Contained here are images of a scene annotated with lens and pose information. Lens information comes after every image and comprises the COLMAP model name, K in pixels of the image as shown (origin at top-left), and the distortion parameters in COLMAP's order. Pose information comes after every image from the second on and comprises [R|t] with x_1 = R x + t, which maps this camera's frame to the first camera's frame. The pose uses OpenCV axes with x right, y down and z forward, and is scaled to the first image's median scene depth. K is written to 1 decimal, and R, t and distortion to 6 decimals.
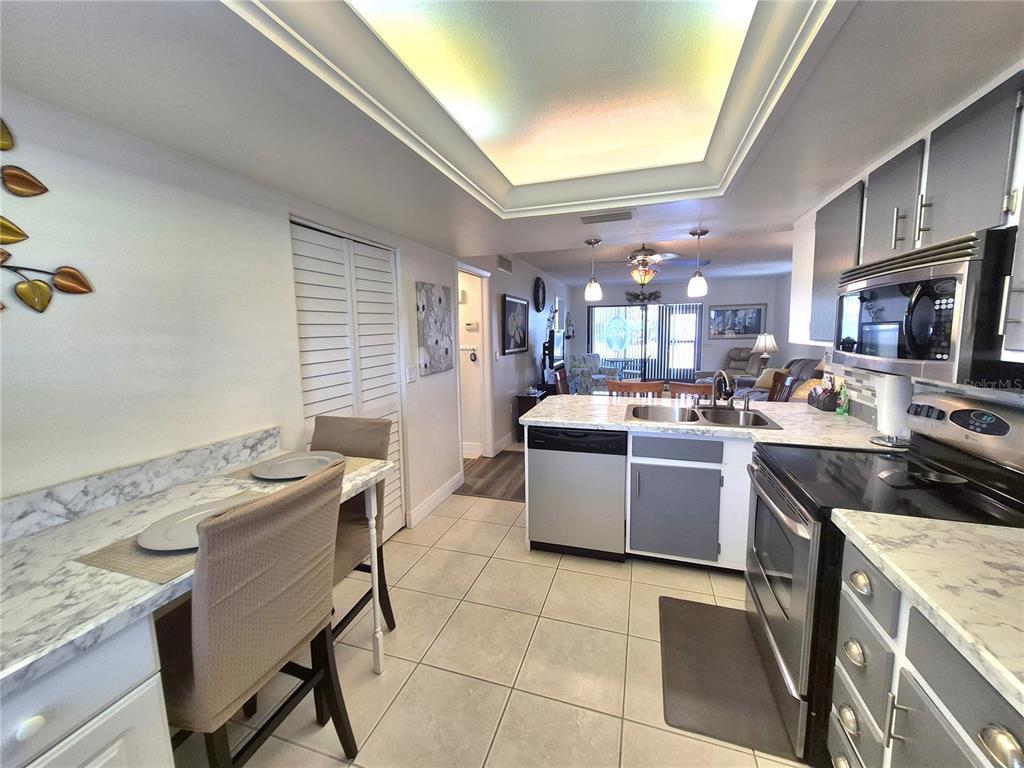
lens RADIAL K [[403.7, 0, 512.2], [0, 403.7, 378.0], [0, 0, 1]] dist [0.003878, 0.000305]
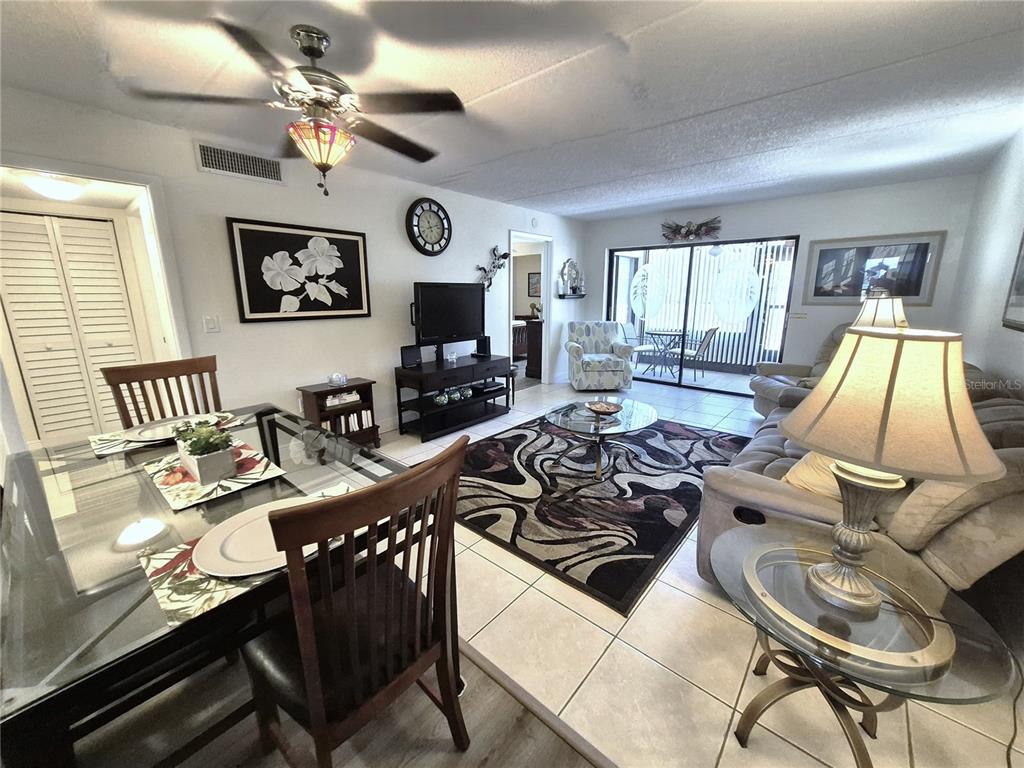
lens RADIAL K [[403.7, 0, 513.4], [0, 403.7, 388.2], [0, 0, 1]] dist [0.003878, 0.000305]
pose [[0.920748, 0.103900, -0.376068, 1.787516], [-0.056250, 0.989170, 0.135568, -0.186361], [0.386081, -0.103670, 0.916621, 1.716916]]
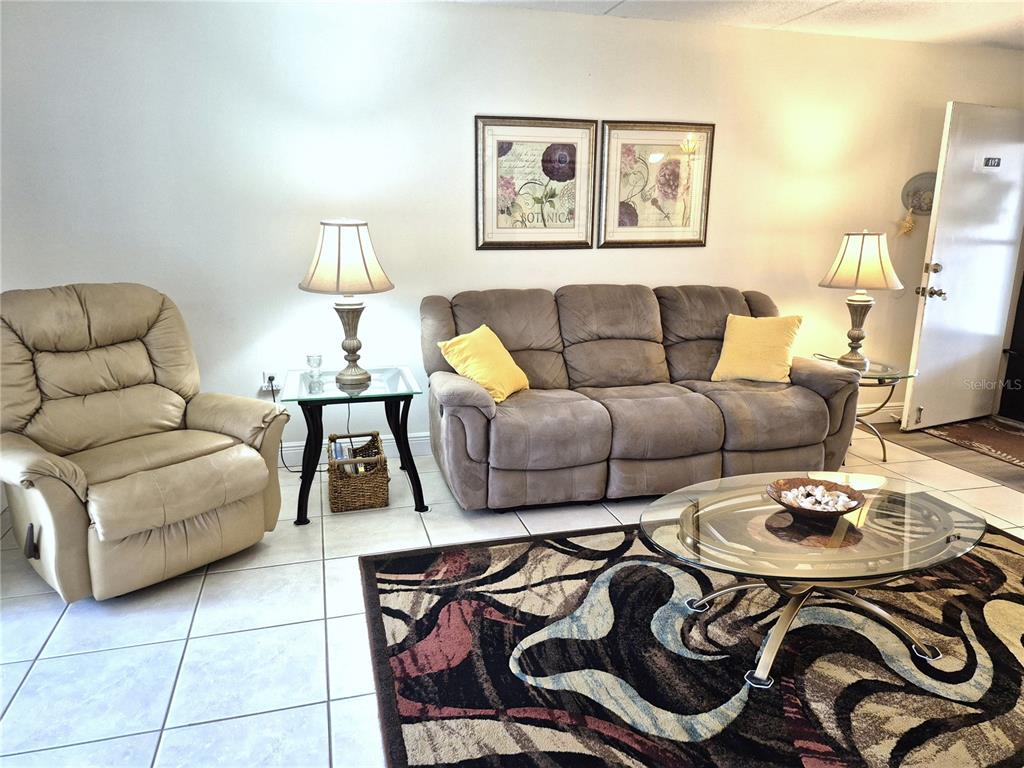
lens RADIAL K [[711.5, 0, 520.9], [0, 711.5, 360.3], [0, 0, 1]] dist [0.055397, -0.054898]
pose [[-0.552977, -0.166173, 0.816458, 0.607216], [0.088267, 0.962712, 0.255722, -0.554321], [-0.828508, 0.213475, -0.517690, 4.980994]]
